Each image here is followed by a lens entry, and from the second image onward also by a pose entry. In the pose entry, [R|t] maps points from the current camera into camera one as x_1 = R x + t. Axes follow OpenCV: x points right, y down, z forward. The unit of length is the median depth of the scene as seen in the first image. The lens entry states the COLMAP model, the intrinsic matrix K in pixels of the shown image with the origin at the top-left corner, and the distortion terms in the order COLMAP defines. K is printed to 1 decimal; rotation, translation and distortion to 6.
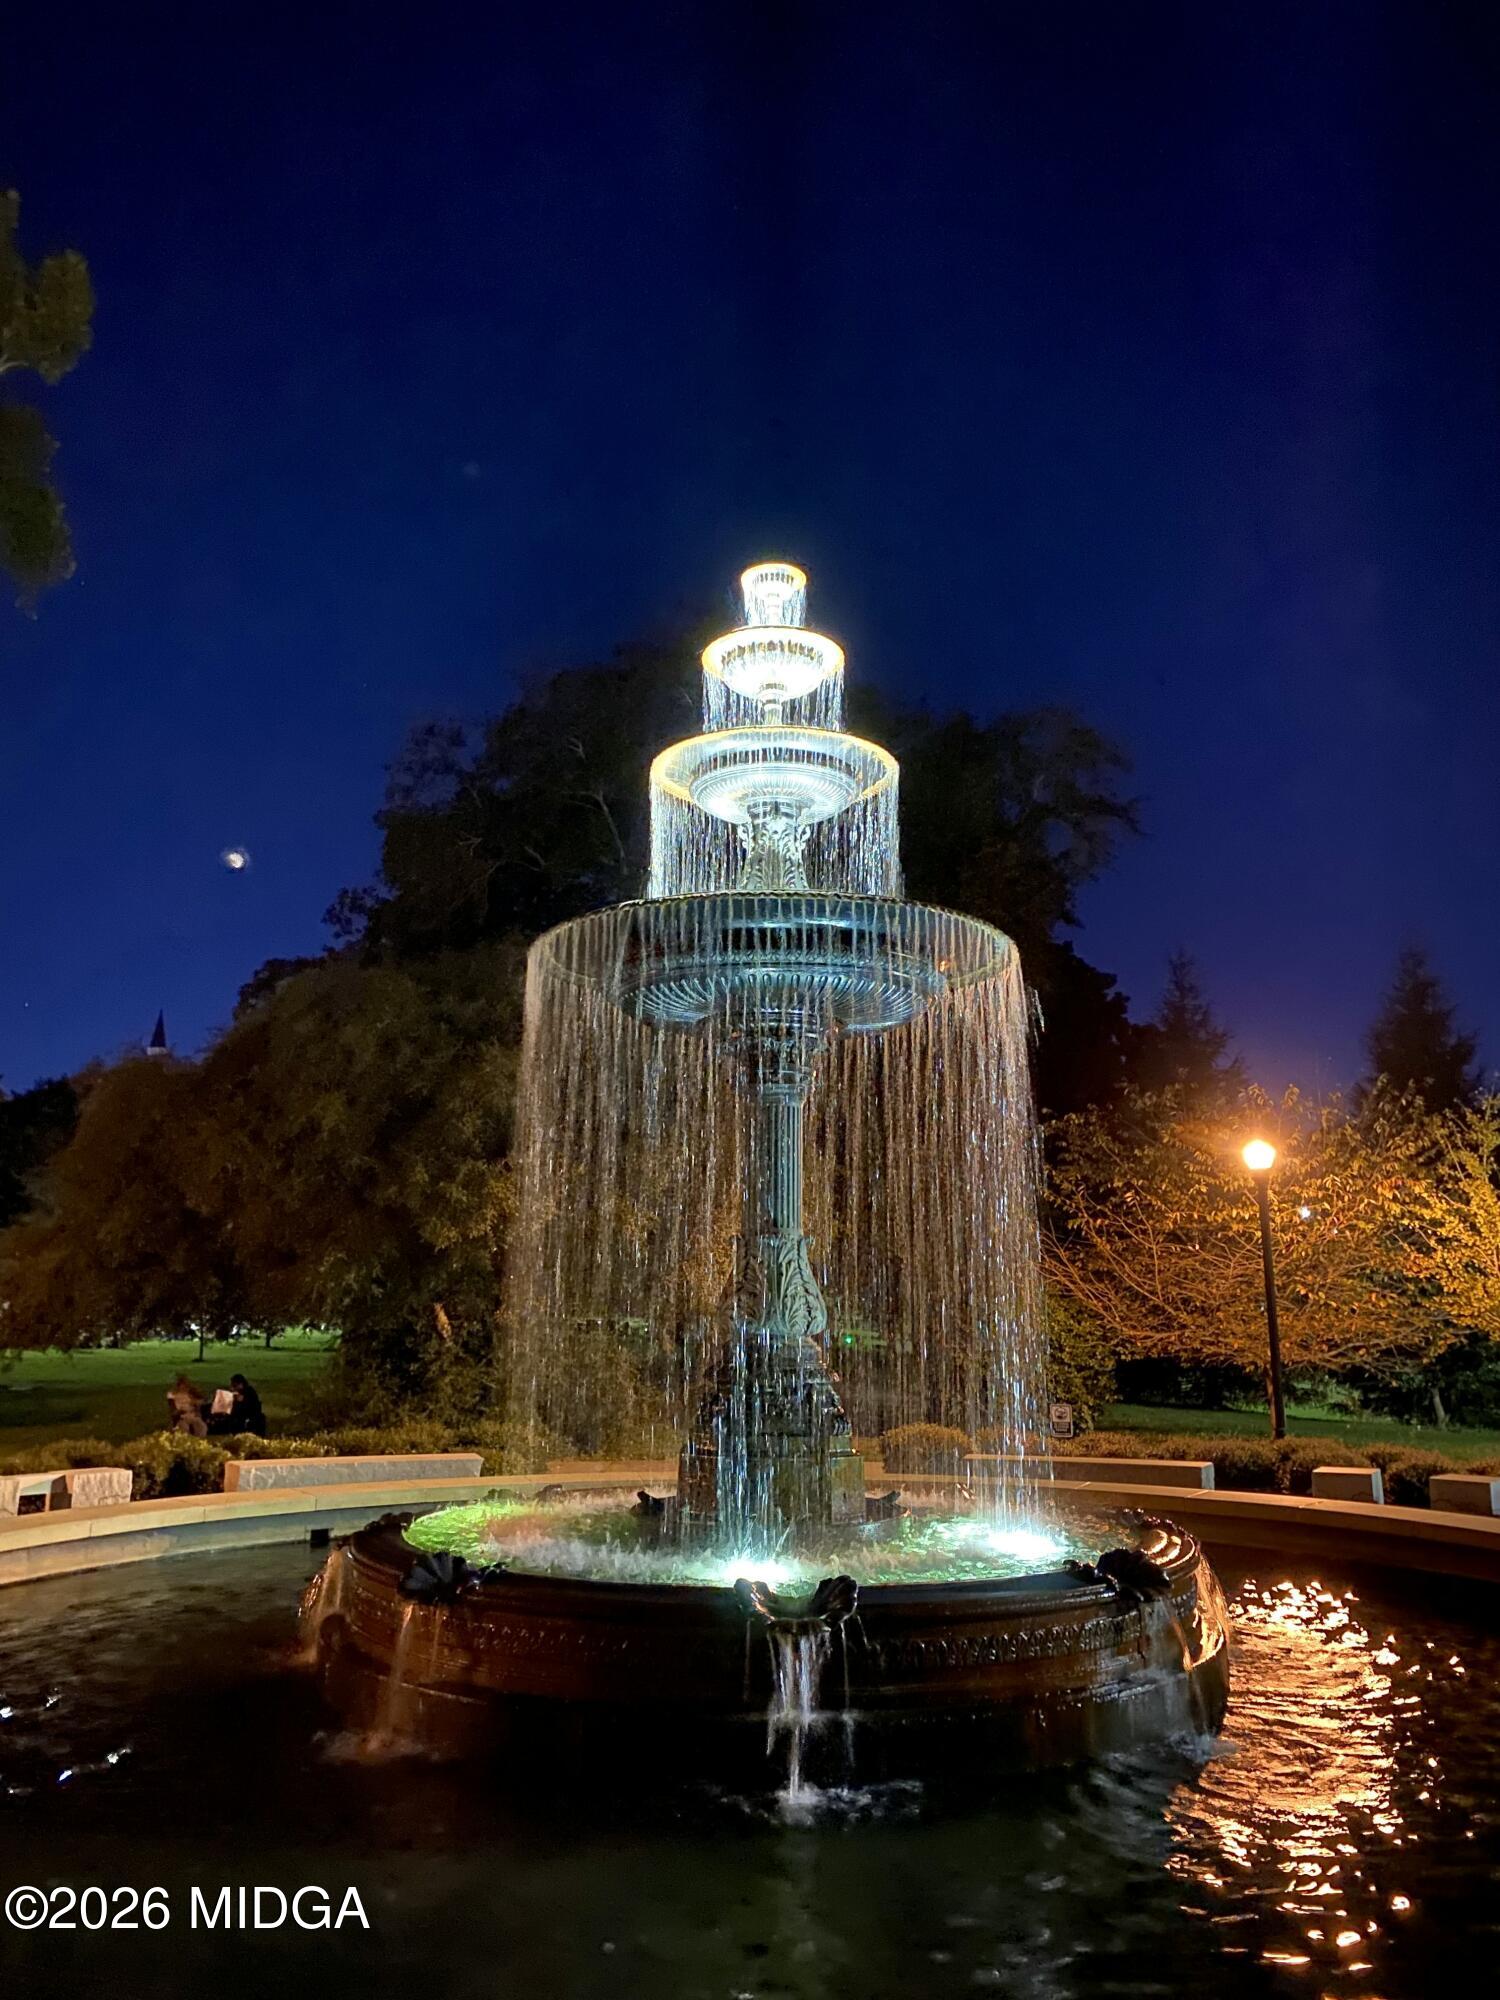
lens RADIAL K [[1469.2, 0, 716.1], [0, 1469.2, 993.1], [0, 0, 1]] dist [0.006470, -0.000161]
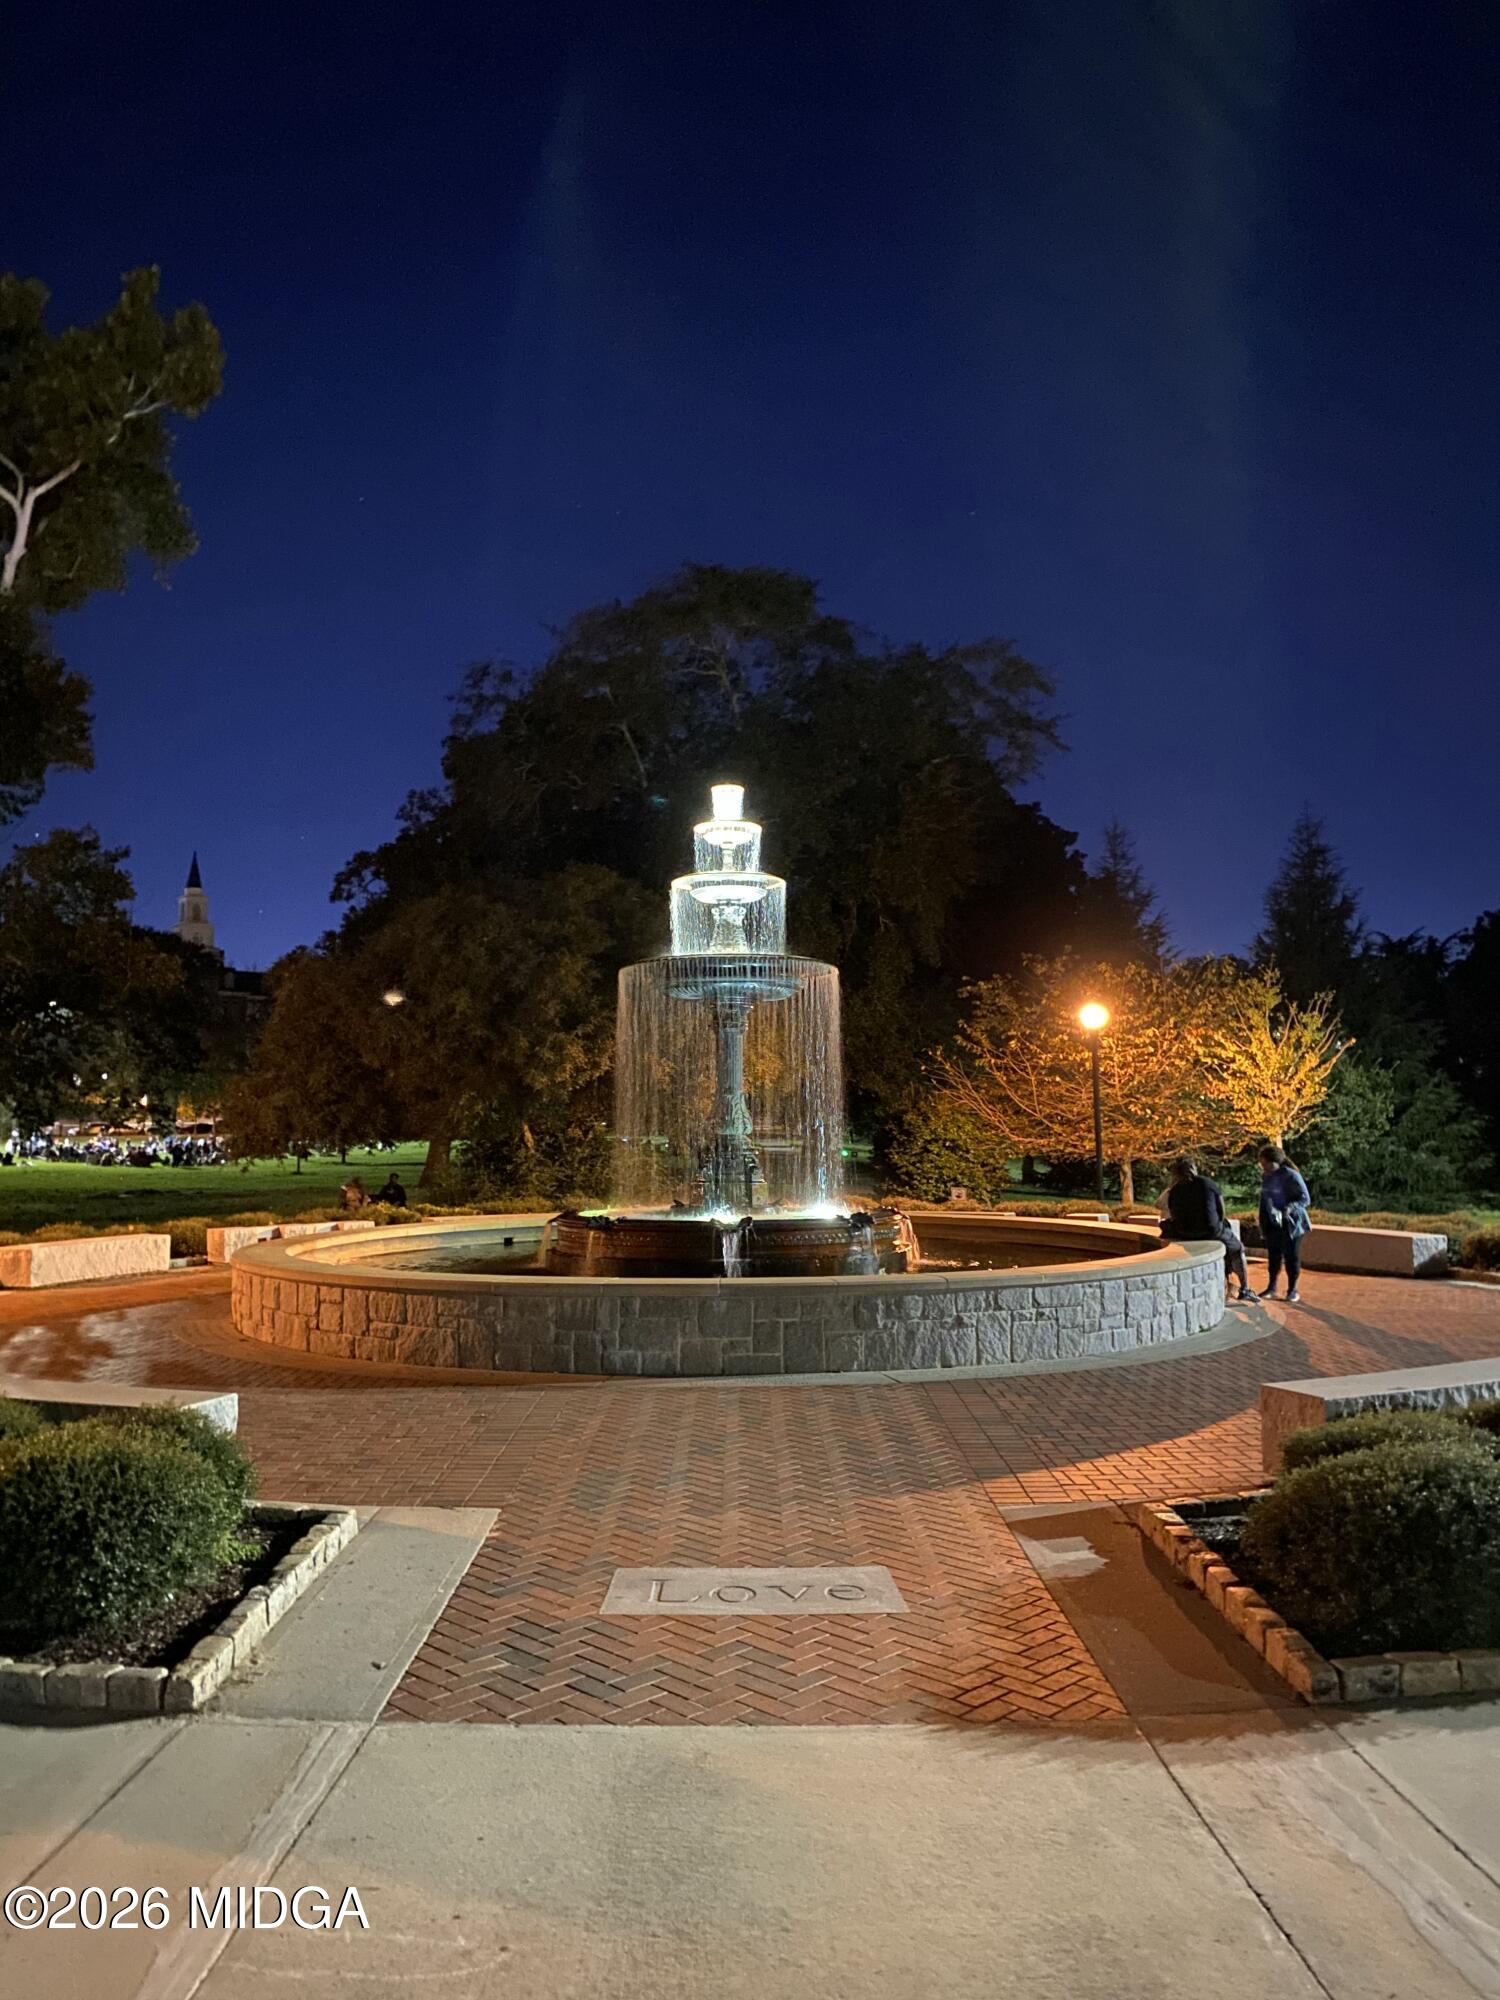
lens RADIAL K [[1469.2, 0, 716.1], [0, 1469.2, 993.1], [0, 0, 1]] dist [0.006470, -0.000161]
pose [[0.999886, -0.011613, -0.009639, 0.016086], [0.012682, 0.992748, 0.119540, -0.101170], [0.008181, -0.119648, 0.992783, -0.484205]]
